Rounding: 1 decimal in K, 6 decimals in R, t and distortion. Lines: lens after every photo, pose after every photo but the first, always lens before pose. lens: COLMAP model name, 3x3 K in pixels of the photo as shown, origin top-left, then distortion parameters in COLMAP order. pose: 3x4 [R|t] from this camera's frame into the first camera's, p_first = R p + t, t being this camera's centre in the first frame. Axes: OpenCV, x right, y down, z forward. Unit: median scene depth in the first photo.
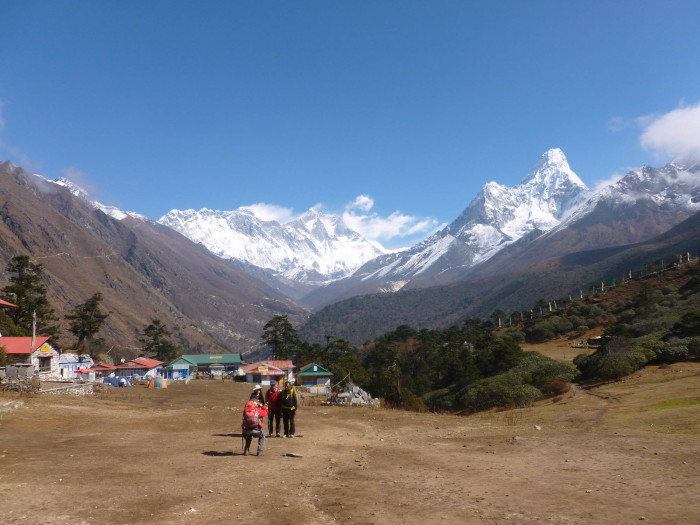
lens RADIAL K [[600.0, 0, 346.9], [0, 600.0, 253.5], [0, 0, 1]] dist [-0.037519, -0.009291]
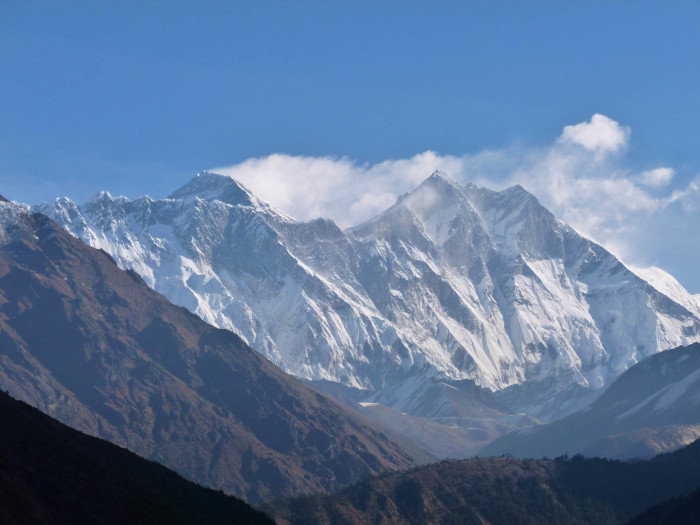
lens RADIAL K [[2445.6, 0, 351.2], [0, 2445.6, 262.9], [0, 0, 1]] dist [-0.085807, 0.000000]
pose [[0.995943, -0.036225, -0.082371, -0.015189], [0.035346, 0.999302, -0.012102, -0.054795], [0.082752, 0.009141, 0.996528, -0.756791]]
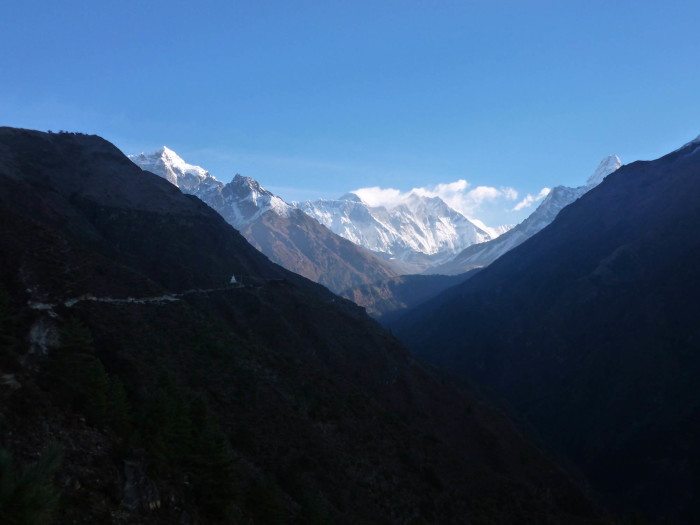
lens RADIAL K [[703.4, 0, 346.9], [0, 703.4, 261.9], [0, 0, 1]] dist [-0.021938, 0.000000]
pose [[0.988631, -0.025481, -0.148187, 0.008695], [0.033134, 0.998229, 0.049409, -0.061025], [0.146665, -0.053757, 0.987724, -0.836348]]
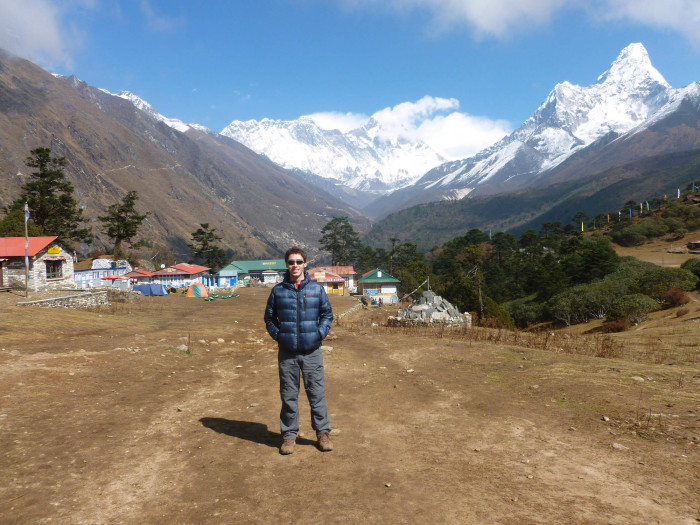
lens RADIAL K [[600.0, 0, 344.2], [0, 600.0, 258.5], [0, 0, 1]] dist [-0.037519, -0.009291]
pose [[0.993992, -0.002285, -0.109427, -0.000150], [0.019625, 0.987300, 0.157651, 0.000601], [0.107678, -0.158851, 0.981413, 0.002800]]
